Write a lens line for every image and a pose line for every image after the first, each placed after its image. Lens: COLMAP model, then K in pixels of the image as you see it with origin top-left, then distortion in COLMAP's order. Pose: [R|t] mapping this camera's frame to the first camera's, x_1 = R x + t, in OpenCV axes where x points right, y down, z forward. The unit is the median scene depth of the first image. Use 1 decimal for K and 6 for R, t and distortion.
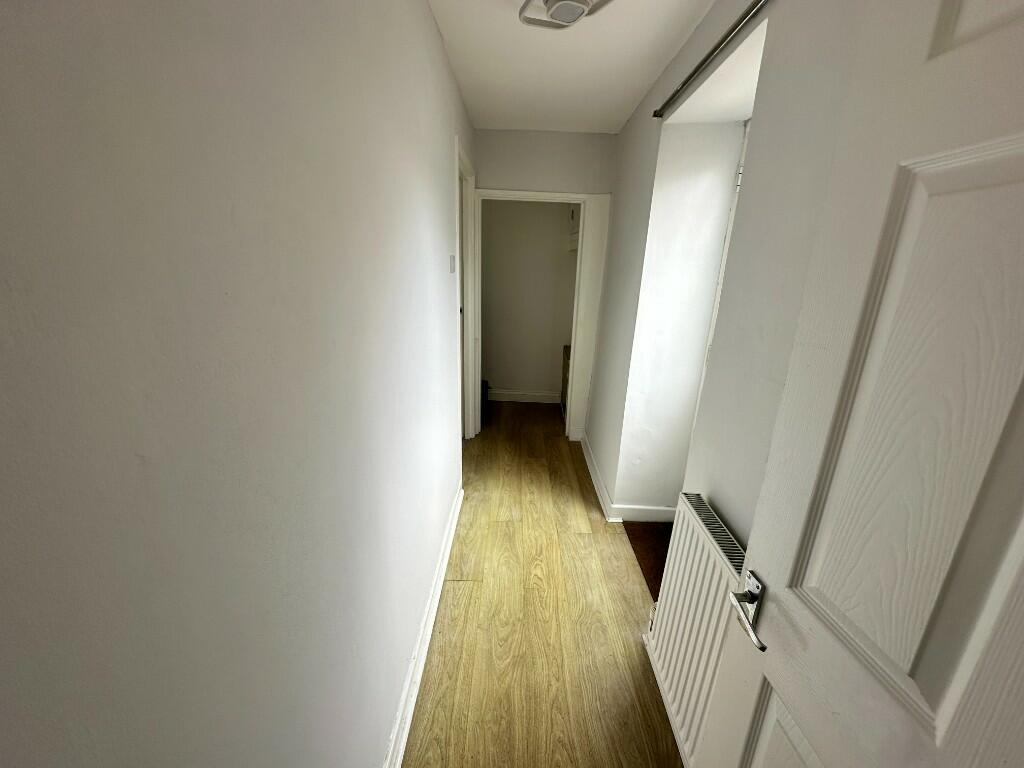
lens RADIAL K [[407.3, 0, 511.0], [0, 407.3, 384.1], [0, 0, 1]] dist [0.001465, -0.000194]
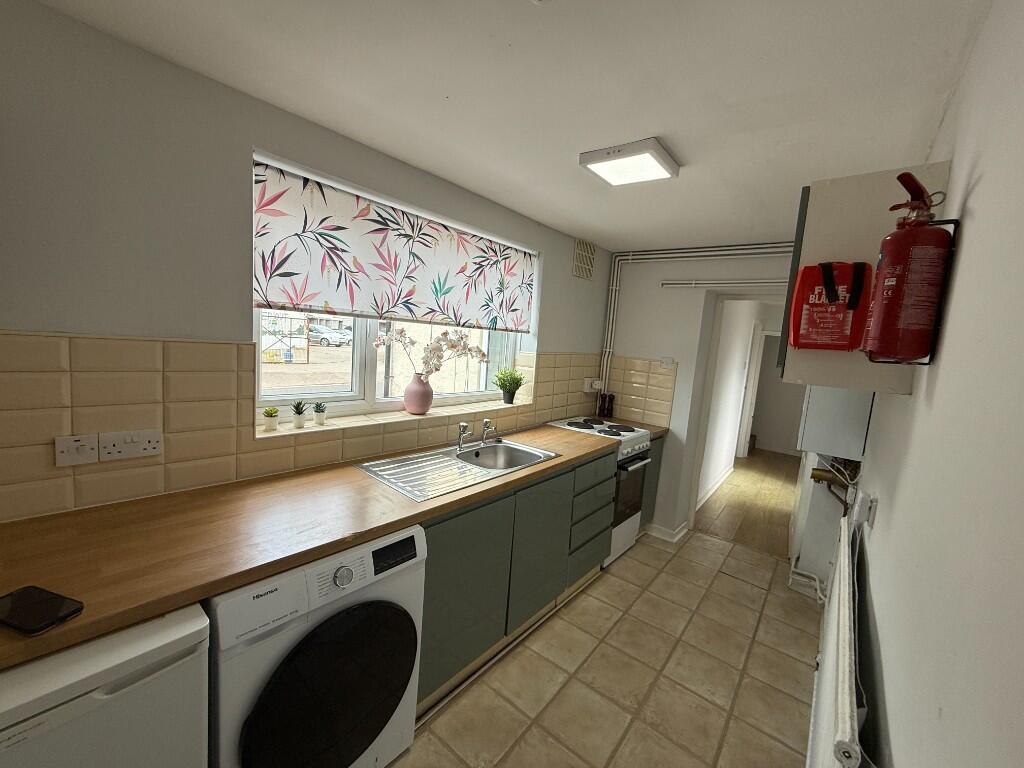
lens RADIAL K [[413.1, 0, 512.2], [0, 413.1, 379.2], [0, 0, 1]] dist [-0.001838, -0.000392]
pose [[0.802019, 0.109146, -0.587242, 0.158137], [-0.235040, 0.961514, -0.142294, 0.375802], [0.549110, 0.252148, 0.796806, -1.345983]]
